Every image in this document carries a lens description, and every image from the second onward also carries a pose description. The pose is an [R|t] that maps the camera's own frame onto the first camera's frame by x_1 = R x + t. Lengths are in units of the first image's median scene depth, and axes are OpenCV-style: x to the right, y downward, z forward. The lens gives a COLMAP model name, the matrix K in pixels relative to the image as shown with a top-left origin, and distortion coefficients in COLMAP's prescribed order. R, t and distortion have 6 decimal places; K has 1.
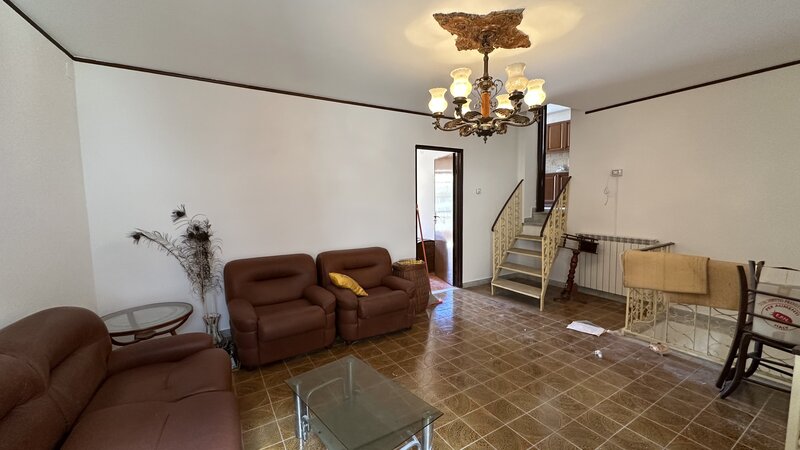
lens RADIAL K [[324.1, 0, 400.0], [0, 324.1, 225.0], [0, 0, 1]] dist [-0.002237, -0.000091]
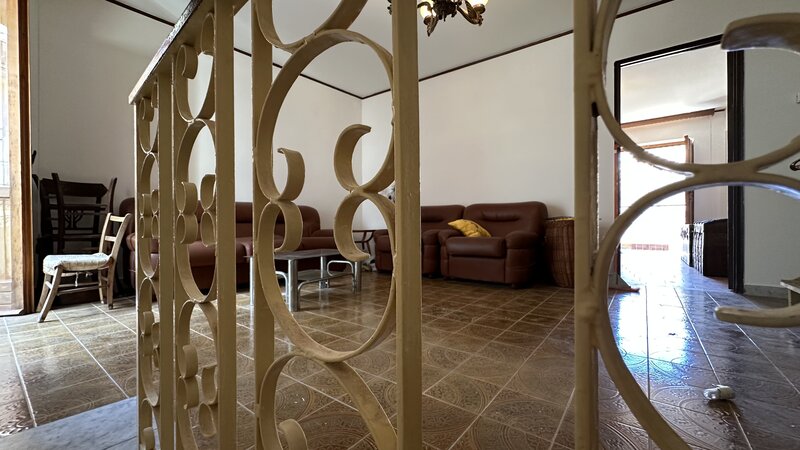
lens RADIAL K [[324.1, 0, 400.0], [0, 324.1, 225.0], [0, 0, 1]] dist [-0.002237, -0.000091]
pose [[0.361385, 0.014714, -0.932301, 0.877451], [-0.080641, 0.996622, -0.015530, 0.255006], [0.928923, 0.080794, 0.361351, 0.543154]]
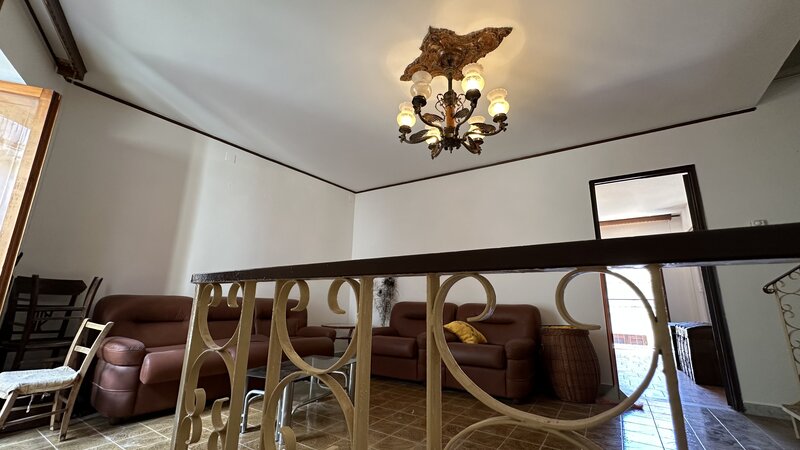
lens RADIAL K [[324.3, 0, 400.0], [0, 324.3, 225.0], [0, 0, 1]] dist [0.000220, 0.000356]
pose [[0.429908, -0.185940, -0.883518, 0.862864], [-0.103239, 0.962022, -0.252696, 0.176842], [0.896951, 0.199850, 0.394385, 0.463070]]
